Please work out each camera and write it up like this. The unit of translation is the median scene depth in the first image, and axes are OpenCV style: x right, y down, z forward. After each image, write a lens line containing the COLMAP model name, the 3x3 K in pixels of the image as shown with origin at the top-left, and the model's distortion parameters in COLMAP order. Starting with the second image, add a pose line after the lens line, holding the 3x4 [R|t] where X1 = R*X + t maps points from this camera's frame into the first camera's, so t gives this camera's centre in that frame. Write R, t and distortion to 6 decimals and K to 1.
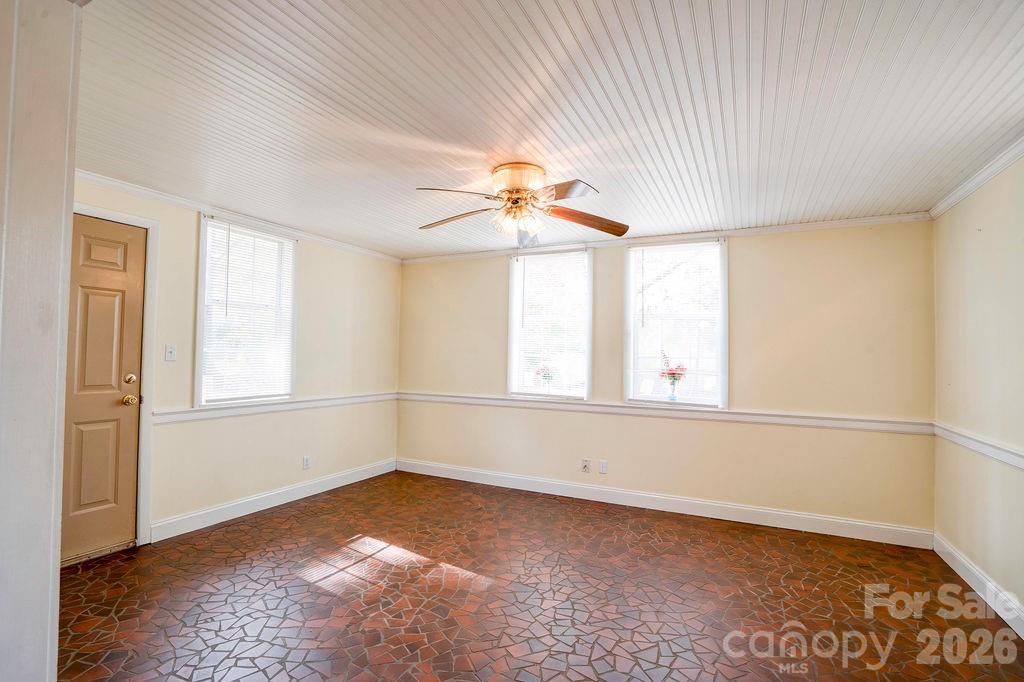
lens RADIAL K [[475.1, 0, 512.9], [0, 475.1, 339.2], [0, 0, 1]] dist [-0.048052, 0.008939]
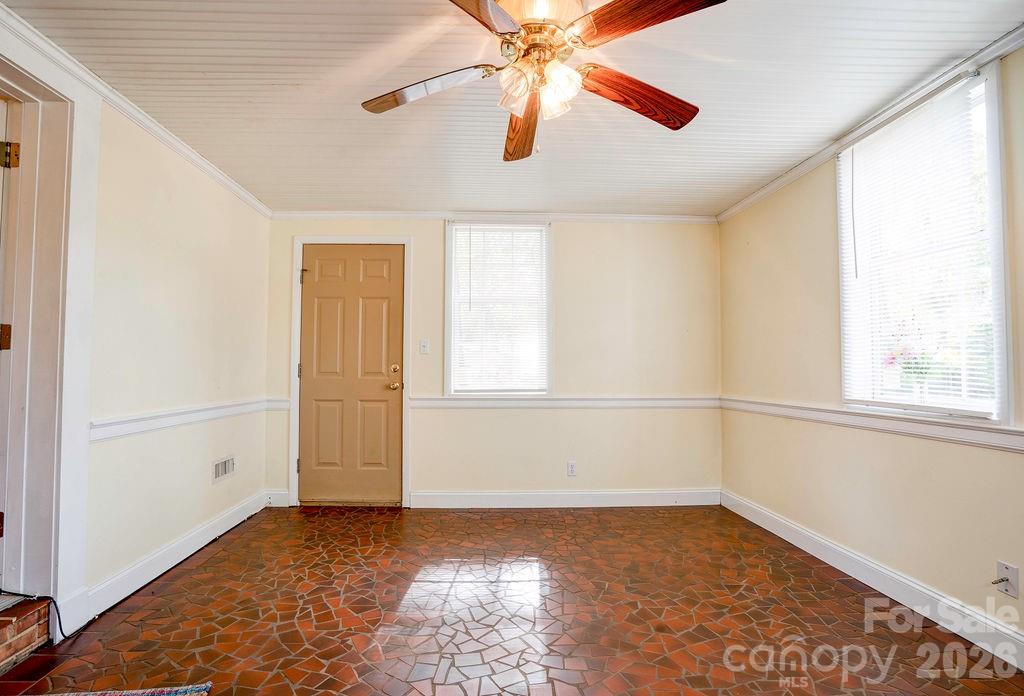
lens RADIAL K [[500.8, 0, 508.7], [0, 500.8, 353.8], [0, 0, 1]] dist [-0.041845, 0.002758]
pose [[0.479386, -0.045654, -0.876416, 0.409648], [0.037474, 0.998800, -0.031531, 0.084953], [0.876804, -0.017728, 0.480521, 0.529472]]
